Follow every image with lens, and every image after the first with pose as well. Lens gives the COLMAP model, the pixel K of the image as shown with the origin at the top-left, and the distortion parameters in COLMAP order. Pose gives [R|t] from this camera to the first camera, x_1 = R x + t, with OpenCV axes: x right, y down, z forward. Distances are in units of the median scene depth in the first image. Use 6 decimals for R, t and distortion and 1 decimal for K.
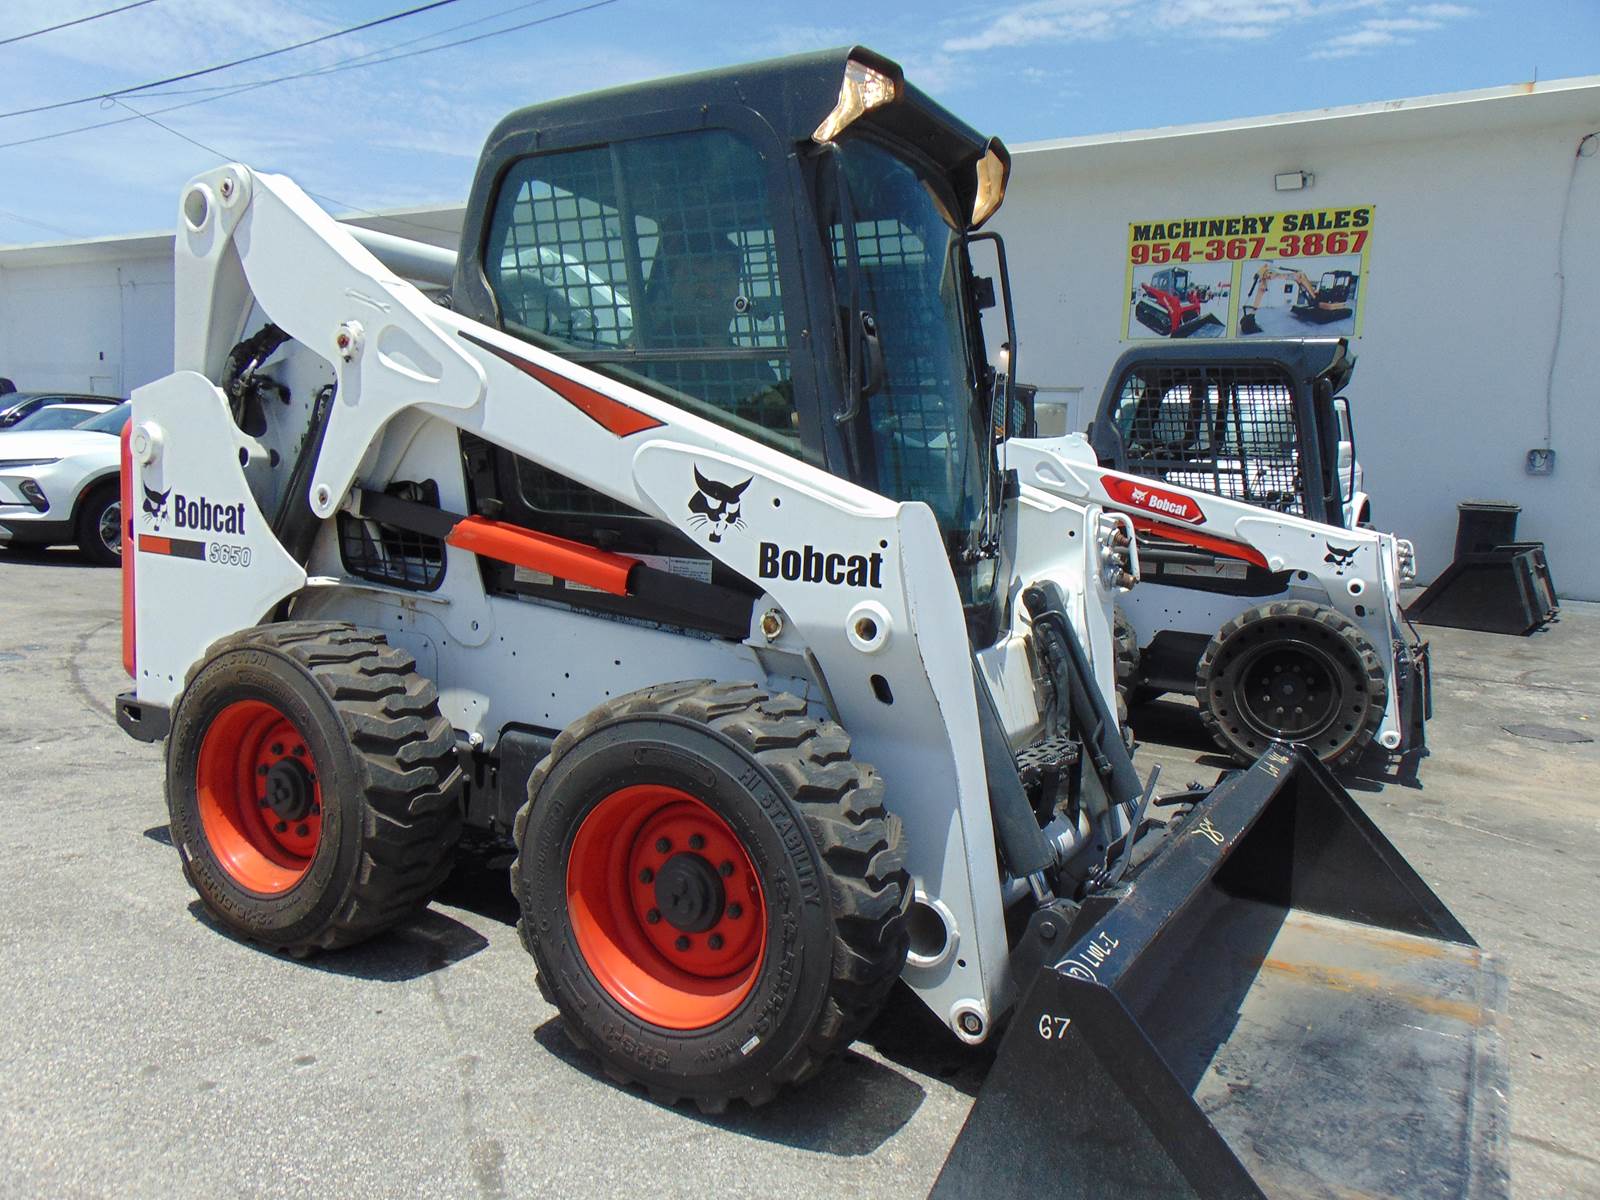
lens RADIAL K [[1194.5, 0, 810.9], [0, 1194.5, 604.6], [0, 0, 1]] dist [0.004024, 0.029804]
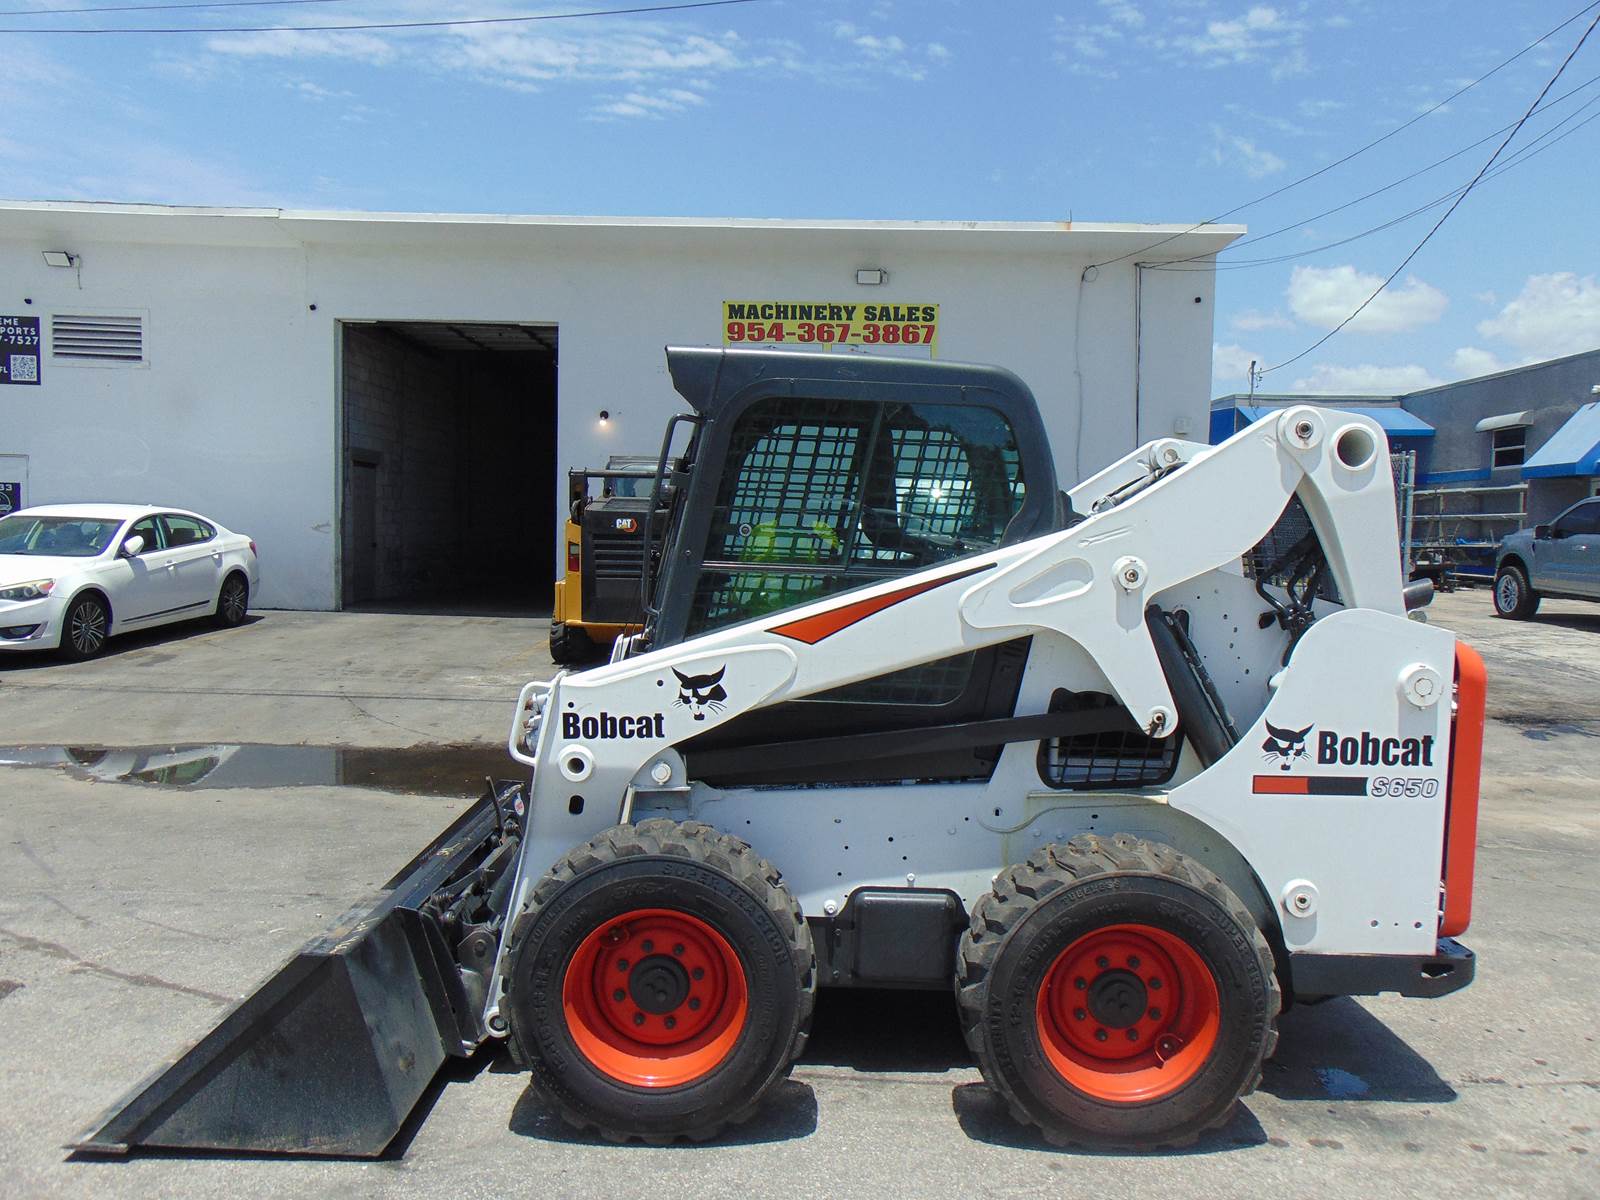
lens RADIAL K [[1194.5, 0, 791.1], [0, 1194.5, 629.2], [0, 0, 1]] dist [0.004024, 0.029804]
pose [[0.842907, -0.084129, 0.531442, -0.283503], [0.087831, 0.995966, 0.018357, -0.051646], [-0.530843, 0.031204, 0.846896, 0.102601]]
